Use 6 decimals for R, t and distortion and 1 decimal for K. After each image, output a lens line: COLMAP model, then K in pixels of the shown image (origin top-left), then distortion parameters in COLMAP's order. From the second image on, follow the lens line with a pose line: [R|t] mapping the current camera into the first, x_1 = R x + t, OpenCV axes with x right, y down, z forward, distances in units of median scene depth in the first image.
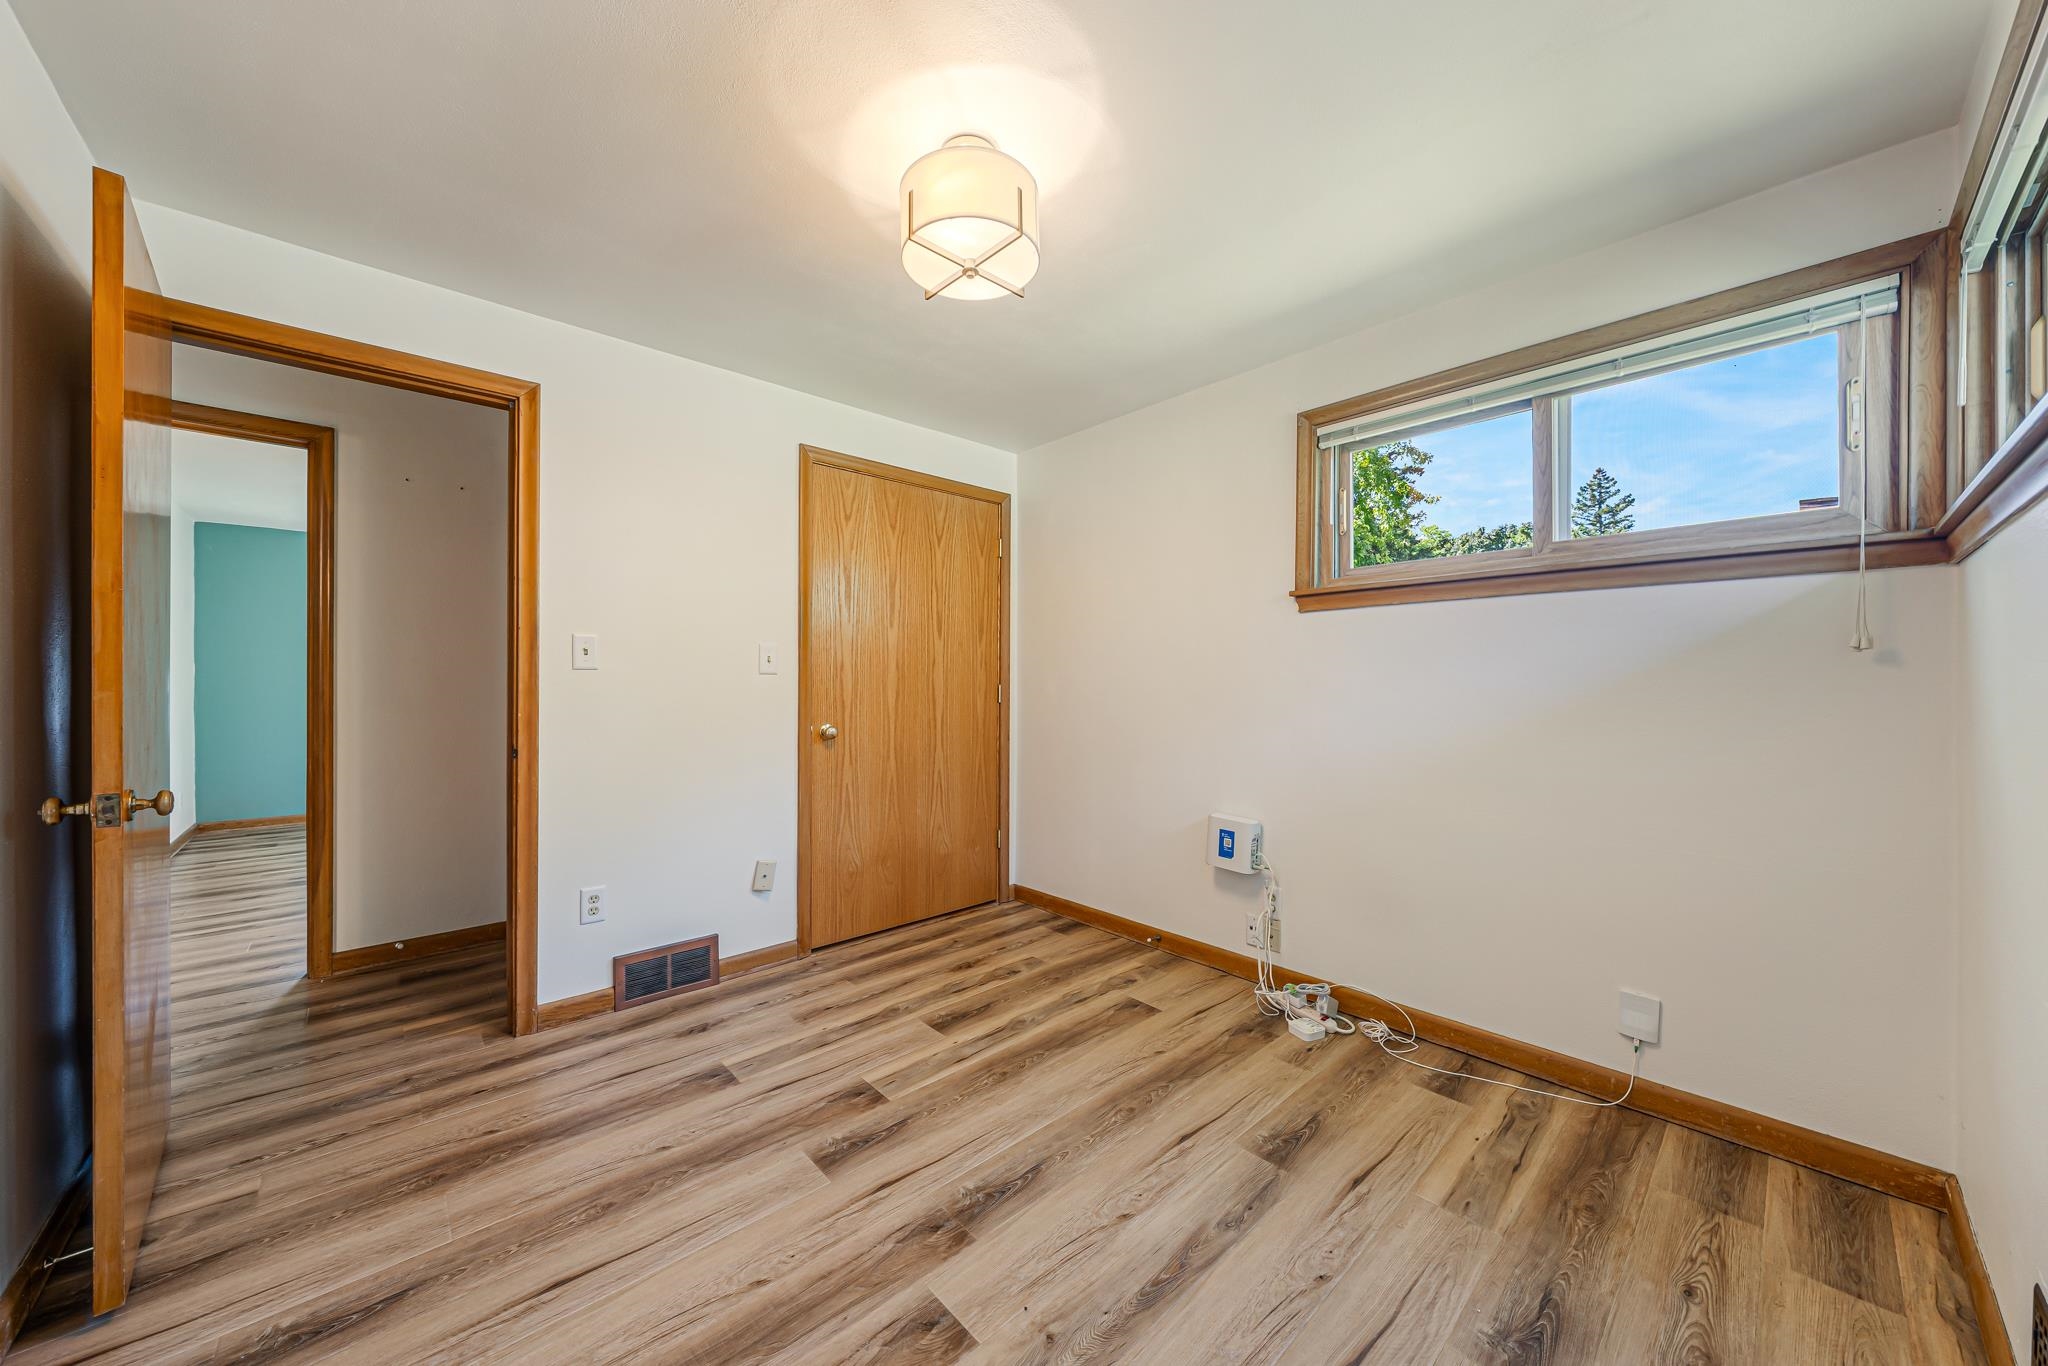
lens RADIAL K [[712.3, 0, 1024.0], [0, 712.3, 683.0], [0, 0, 1]] dist [0.000151, 0.000006]
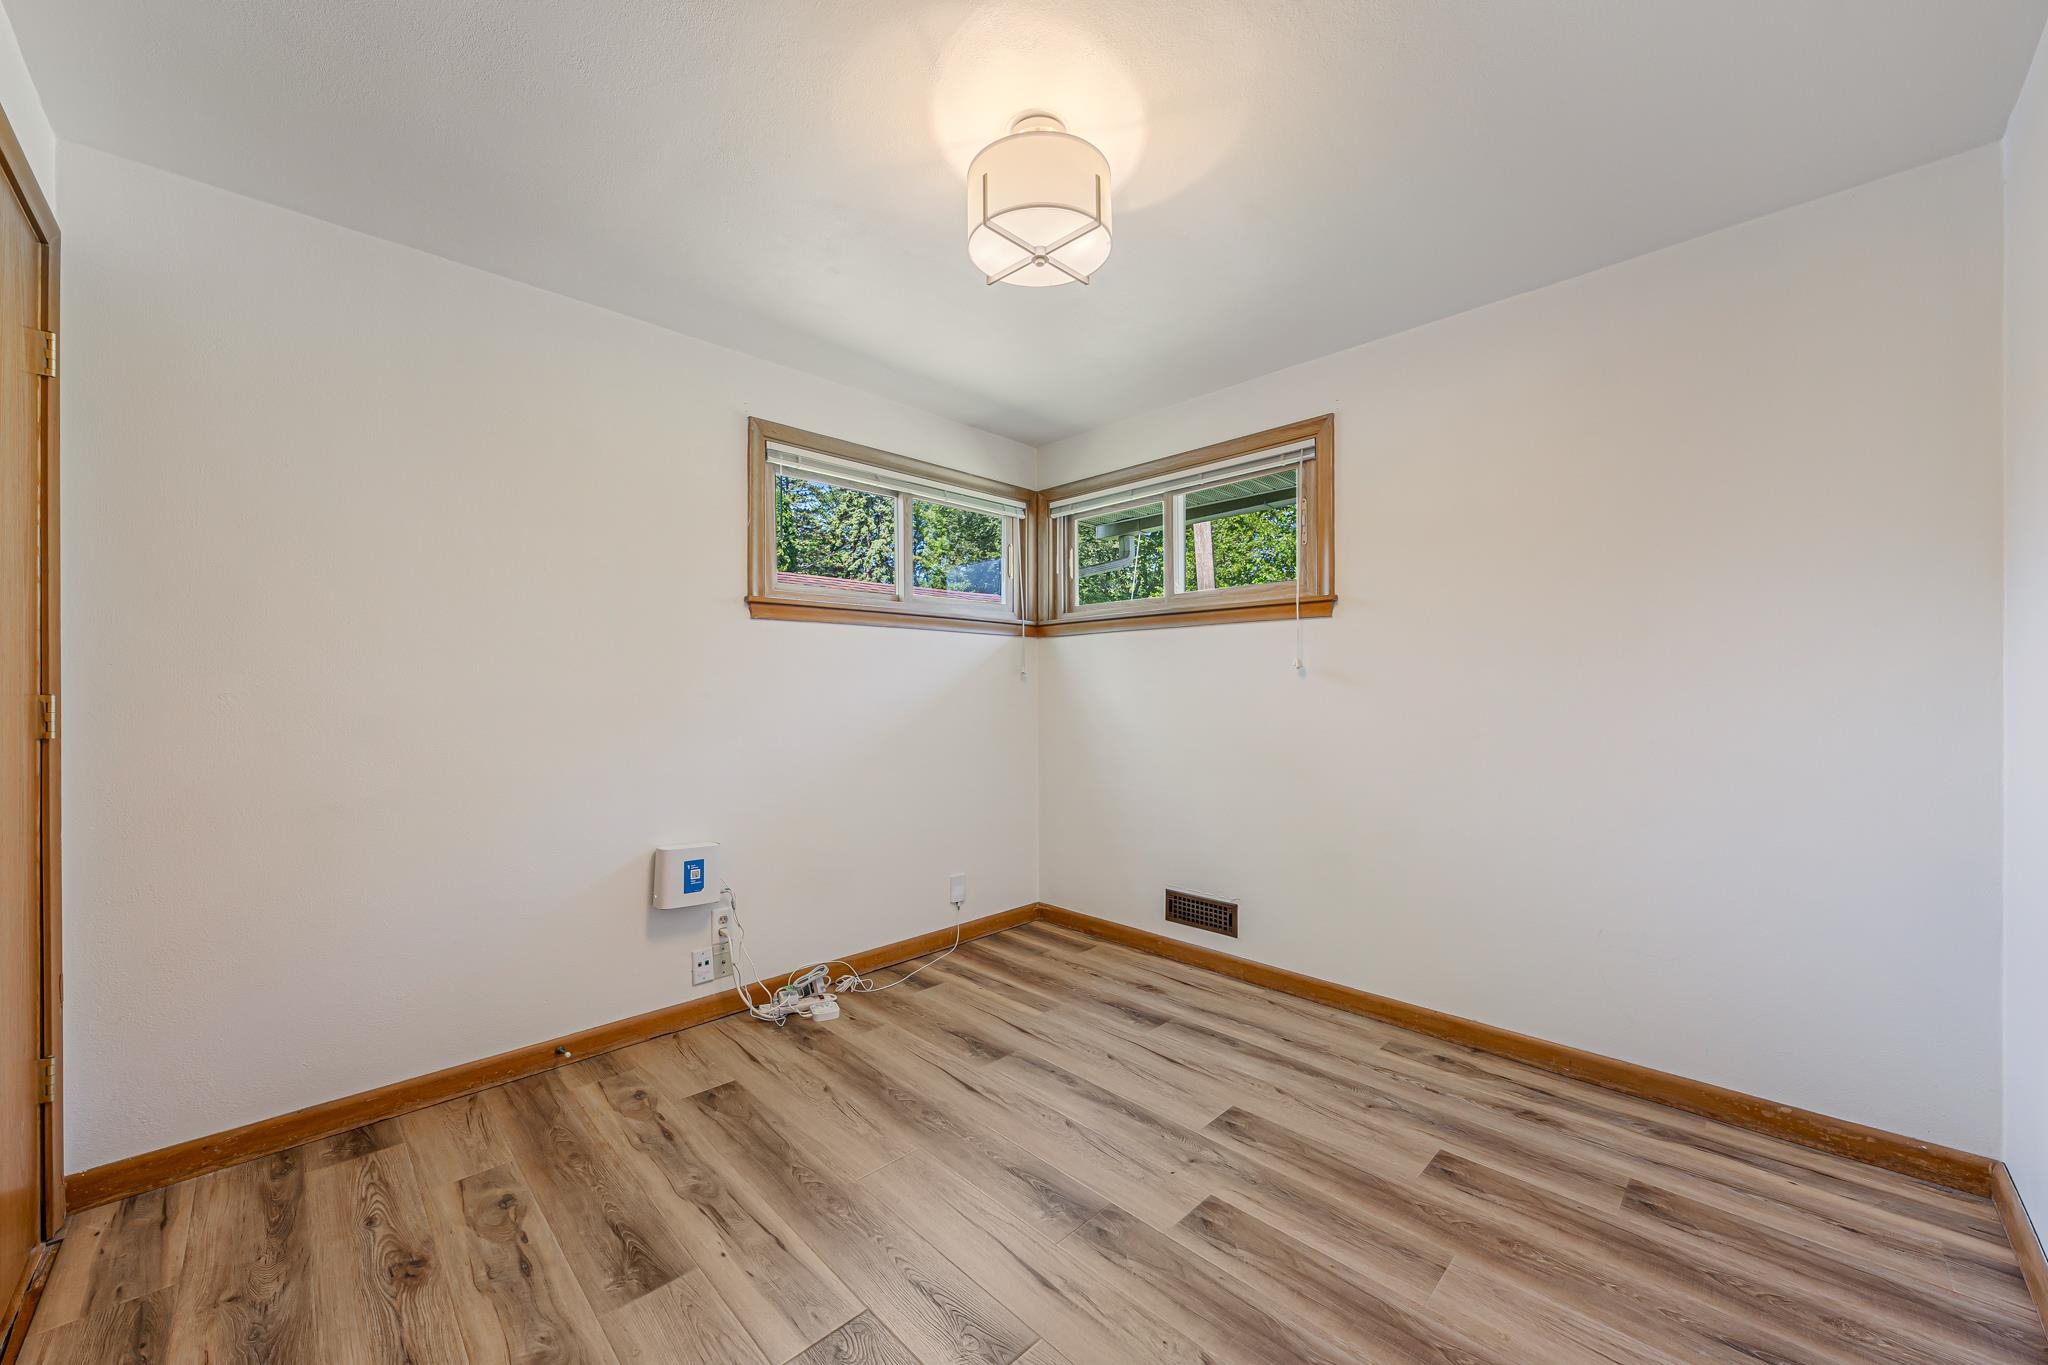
lens RADIAL K [[764.9, 0, 1027.4], [0, 764.9, 691.9], [0, 0, 1]] dist [0.000740, 0.000186]
pose [[-0.035451, -0.000761, 0.999371, -0.837327], [0.005297, 0.999986, 0.000949, 0.004508], [-0.999357, 0.005327, -0.035446, 0.799118]]
